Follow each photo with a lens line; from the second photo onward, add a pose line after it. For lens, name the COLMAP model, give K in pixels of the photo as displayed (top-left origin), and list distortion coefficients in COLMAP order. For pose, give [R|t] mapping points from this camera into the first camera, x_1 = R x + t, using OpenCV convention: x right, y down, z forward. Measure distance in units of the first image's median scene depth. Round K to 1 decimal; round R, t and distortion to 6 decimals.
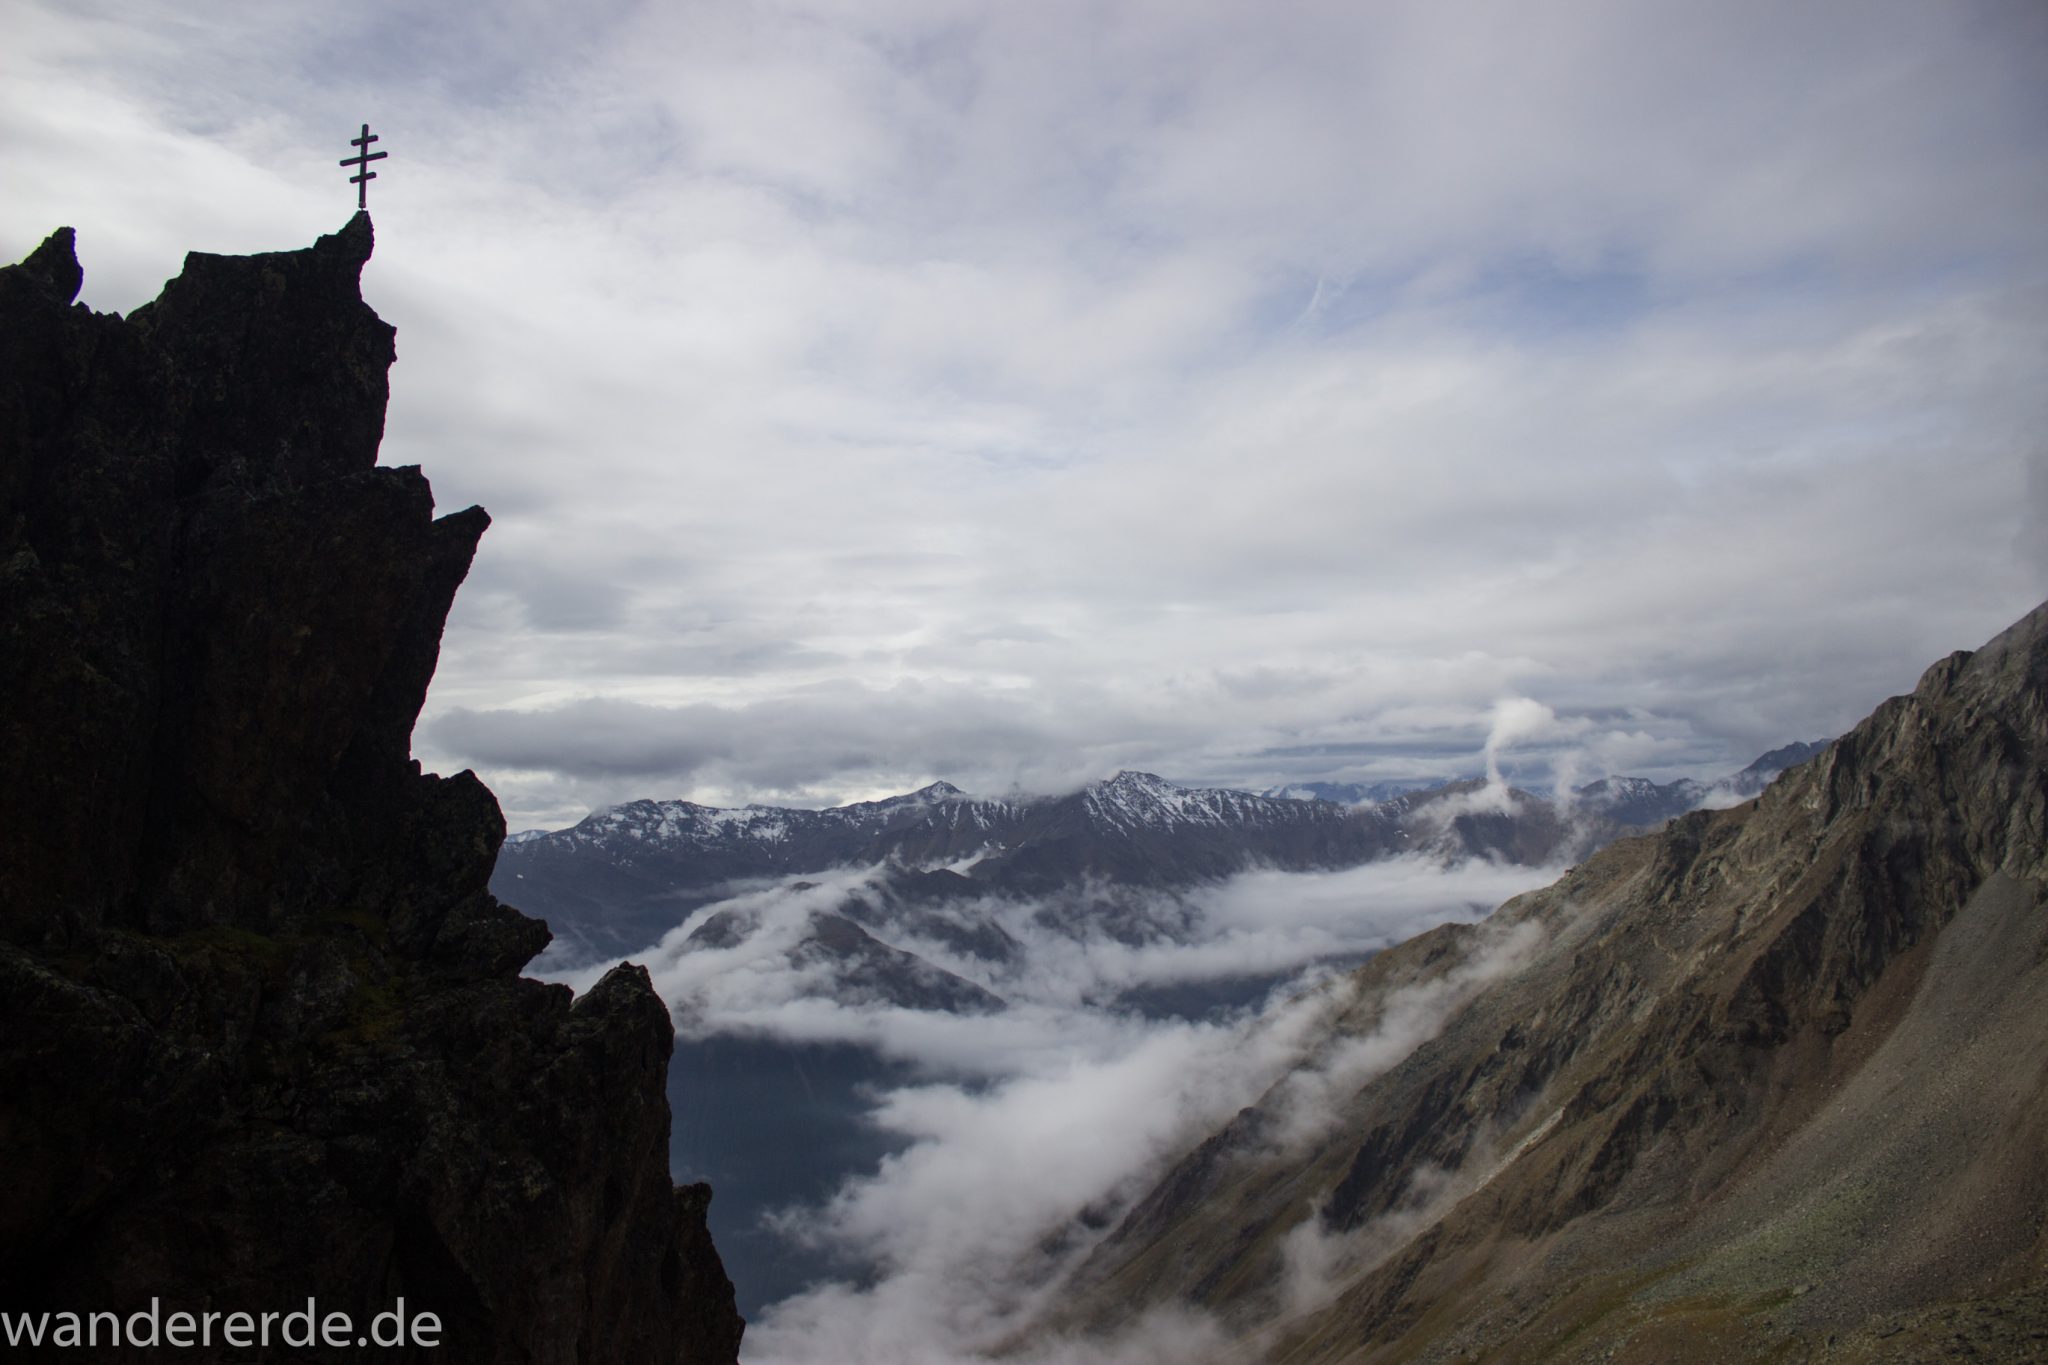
lens RADIAL K [[1678.3, 0, 1001.3], [0, 1678.3, 671.1], [0, 0, 1]] dist [-0.157326, 0.122315]
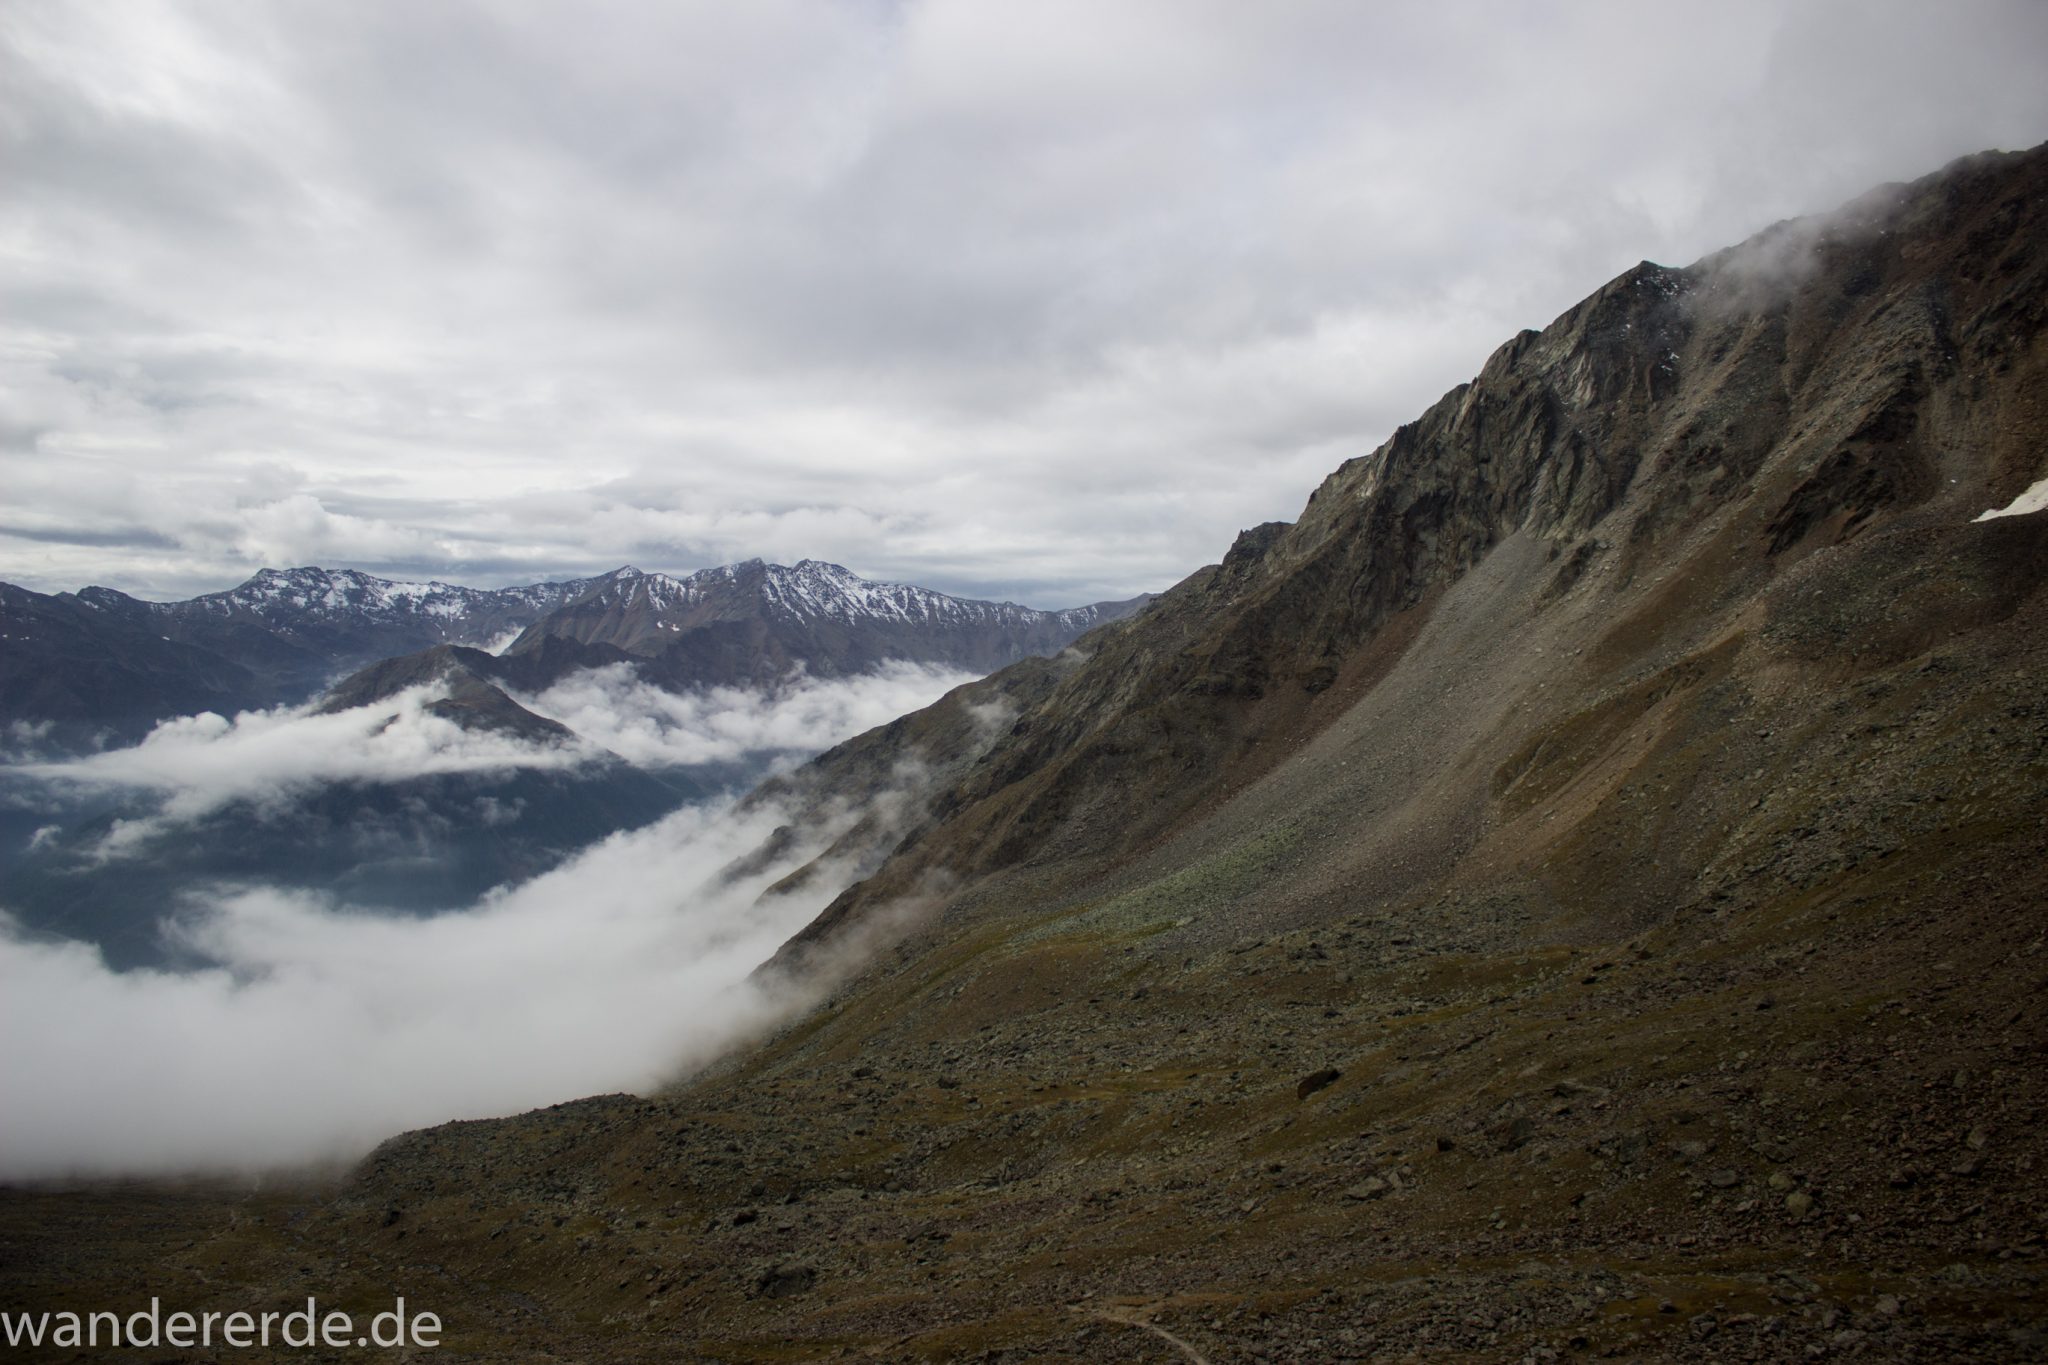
lens RADIAL K [[1681.9, 0, 1017.6], [0, 1681.9, 685.5], [0, 0, 1]] dist [-0.169795, 0.148742]
pose [[0.983950, 0.052744, 0.170469, 0.152630], [-0.071420, 0.991868, 0.105344, 0.105382], [-0.163526, -0.115828, 0.979716, 0.100471]]
